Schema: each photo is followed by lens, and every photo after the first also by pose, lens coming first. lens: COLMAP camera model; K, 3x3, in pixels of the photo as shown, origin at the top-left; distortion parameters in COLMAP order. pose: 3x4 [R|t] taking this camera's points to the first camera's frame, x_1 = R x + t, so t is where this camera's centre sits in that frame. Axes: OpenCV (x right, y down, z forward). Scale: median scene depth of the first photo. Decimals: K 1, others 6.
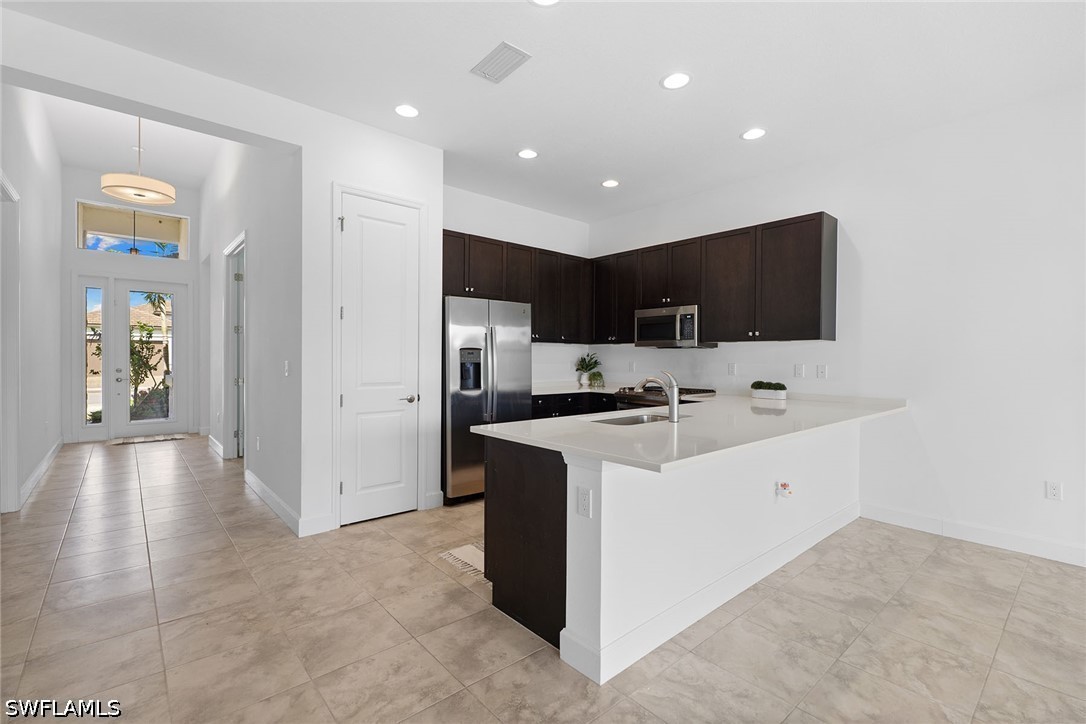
lens RADIAL K [[484.0, 0, 538.8], [0, 484.0, 360.9], [0, 0, 1]] dist [-0.000243, -0.000538]
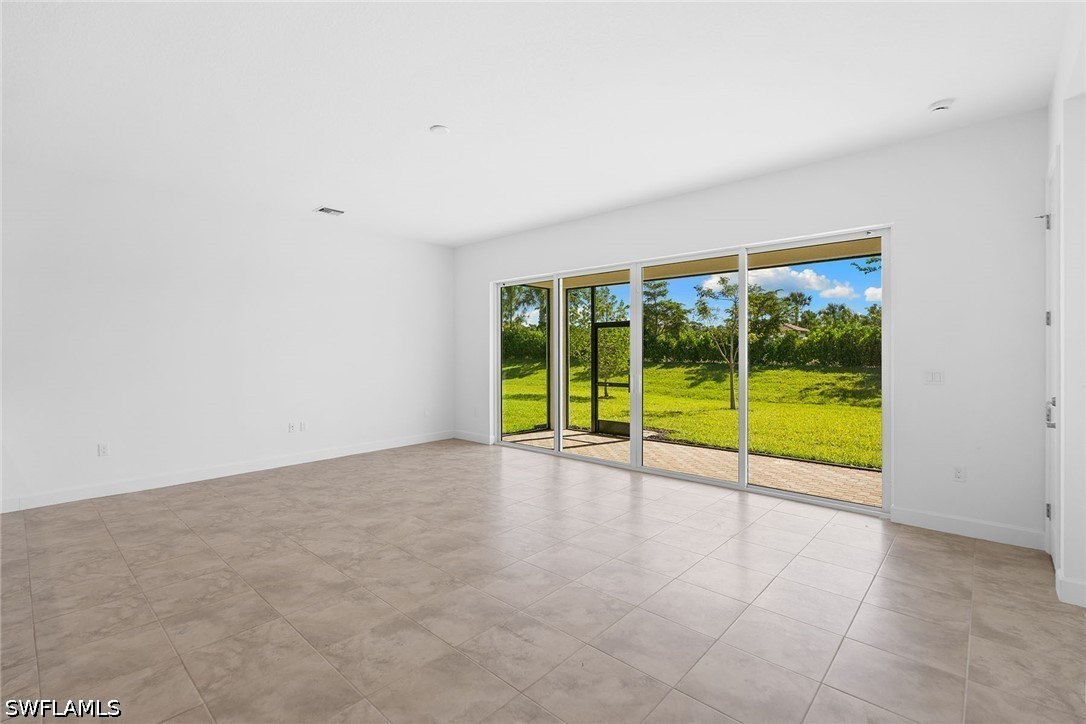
lens RADIAL K [[484.0, 0, 547.0], [0, 484.0, 361.2], [0, 0, 1]] dist [-0.000243, -0.000538]
pose [[-0.124881, -0.028002, 0.991776, -0.429510], [0.009620, 0.999520, 0.029432, -0.024595], [-0.992125, 0.013216, -0.124552, -0.125373]]
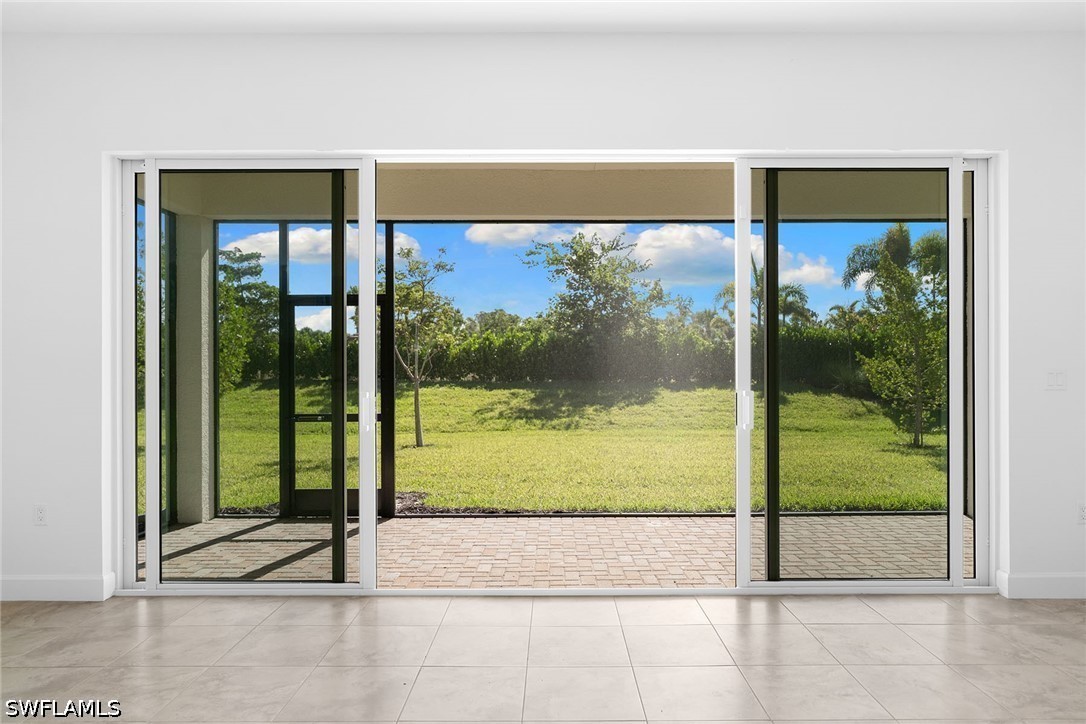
lens RADIAL K [[660.8, 0, 555.3], [0, 660.8, 365.7], [0, 0, 1]] dist [-0.005467, -0.001273]
pose [[-0.758777, -0.007578, 0.651307, 0.316739], [0.001026, 0.999917, 0.012828, 0.009735], [-0.651350, 0.010402, -0.758706, 0.127712]]
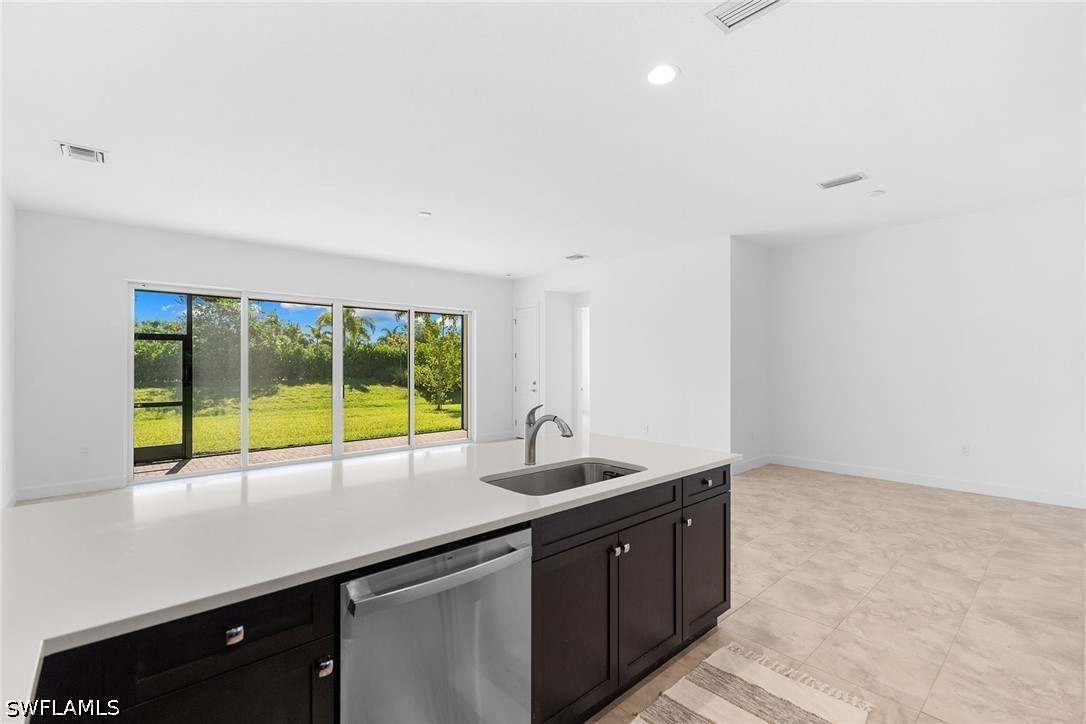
lens RADIAL K [[484.0, 0, 533.7], [0, 484.0, 364.6], [0, 0, 1]] dist [-0.000243, -0.000538]
pose [[-0.999963, -0.006462, -0.005699, 0.185358], [-0.006503, 0.999952, 0.007272, -0.035797], [0.005652, 0.007308, -0.999957, 1.227080]]
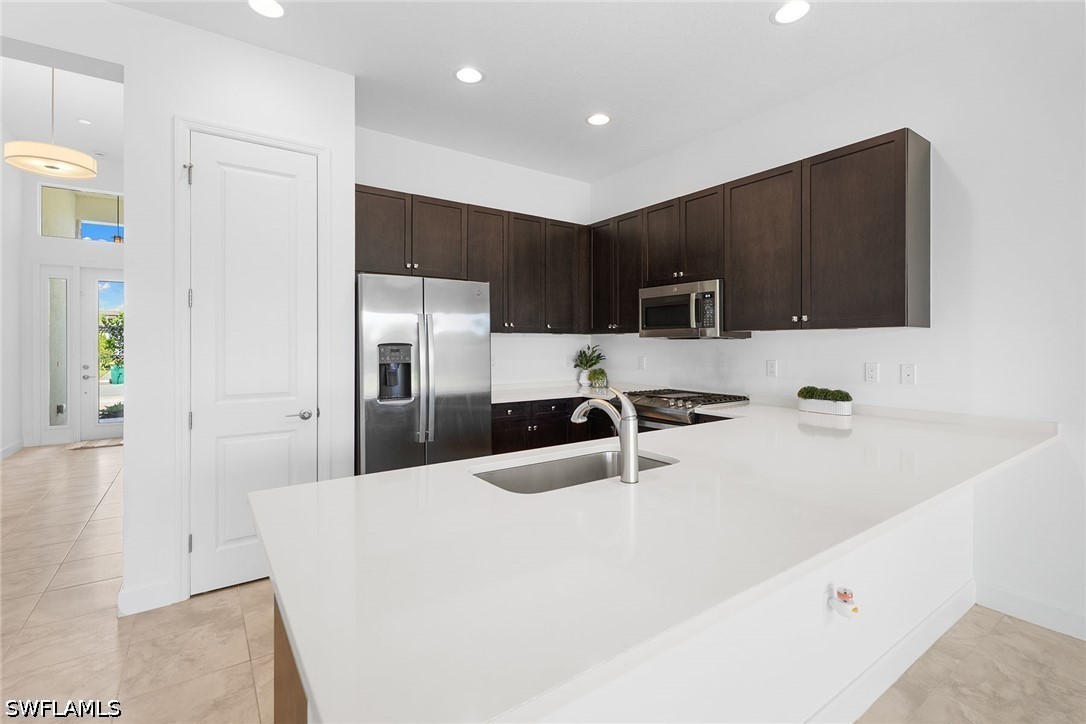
lens RADIAL K [[484.0, 0, 542.4], [0, 484.0, 344.1], [0, 0, 1]] dist [-0.000243, -0.000538]
pose [[0.994433, -0.008649, -0.105017, 0.160990], [0.008069, 0.999950, -0.005941, -0.019667], [0.105063, 0.005061, 0.994453, 0.294956]]
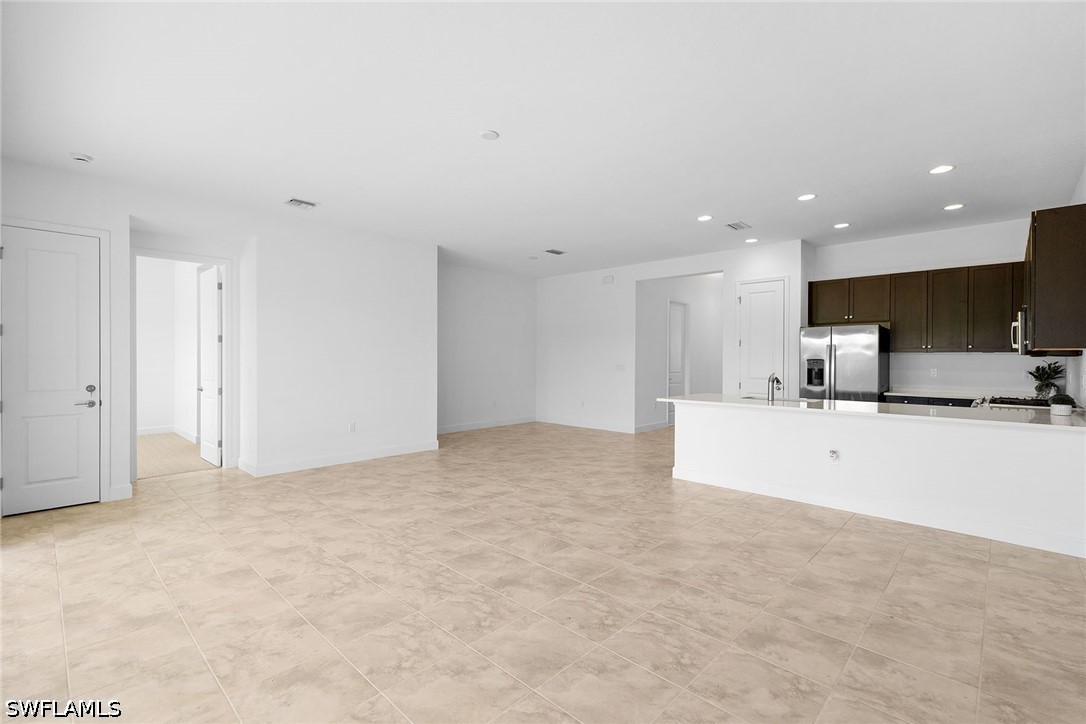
lens RADIAL K [[484.0, 0, 548.3], [0, 484.0, 359.6], [0, 0, 1]] dist [-0.000243, -0.000538]
pose [[0.102654, -0.003523, -0.994711, 1.353816], [-0.010118, 0.999938, -0.004585, -0.009105], [0.994666, 0.010535, 0.102612, -0.025102]]
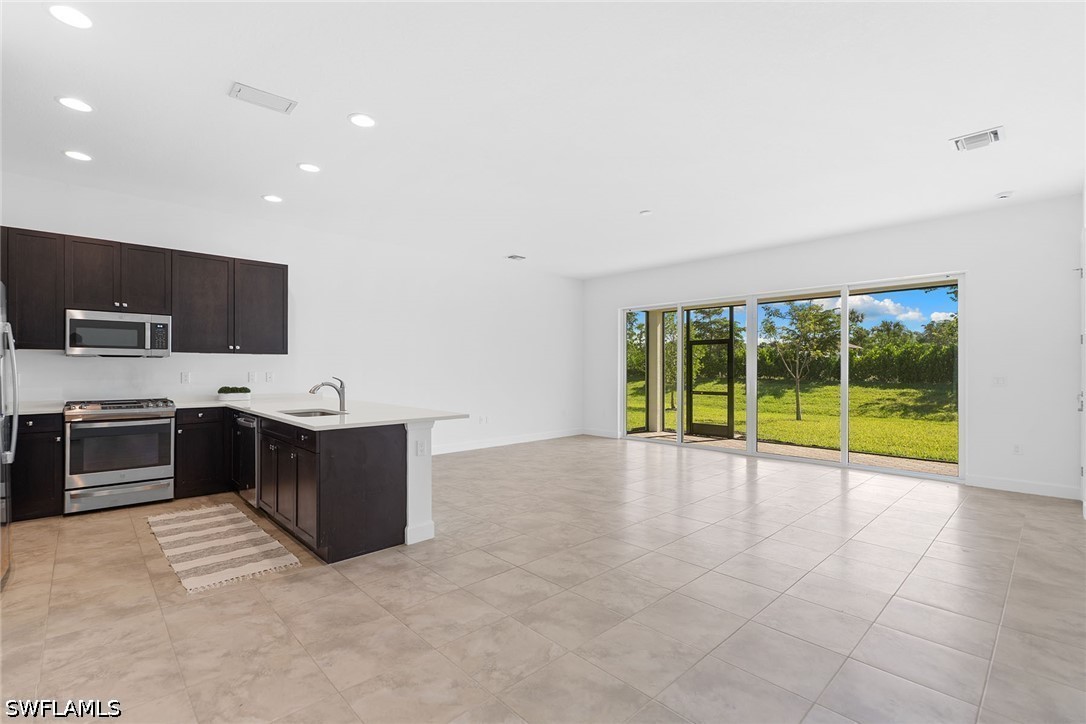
lens RADIAL K [[484.0, 0, 543.6], [0, 484.0, 372.1], [0, 0, 1]] dist [-0.000243, -0.000538]
pose [[-0.046605, -0.016735, 0.998773, -0.835839], [0.004251, 0.999847, 0.016951, -0.011951], [-0.998904, 0.005036, -0.046527, 0.296742]]
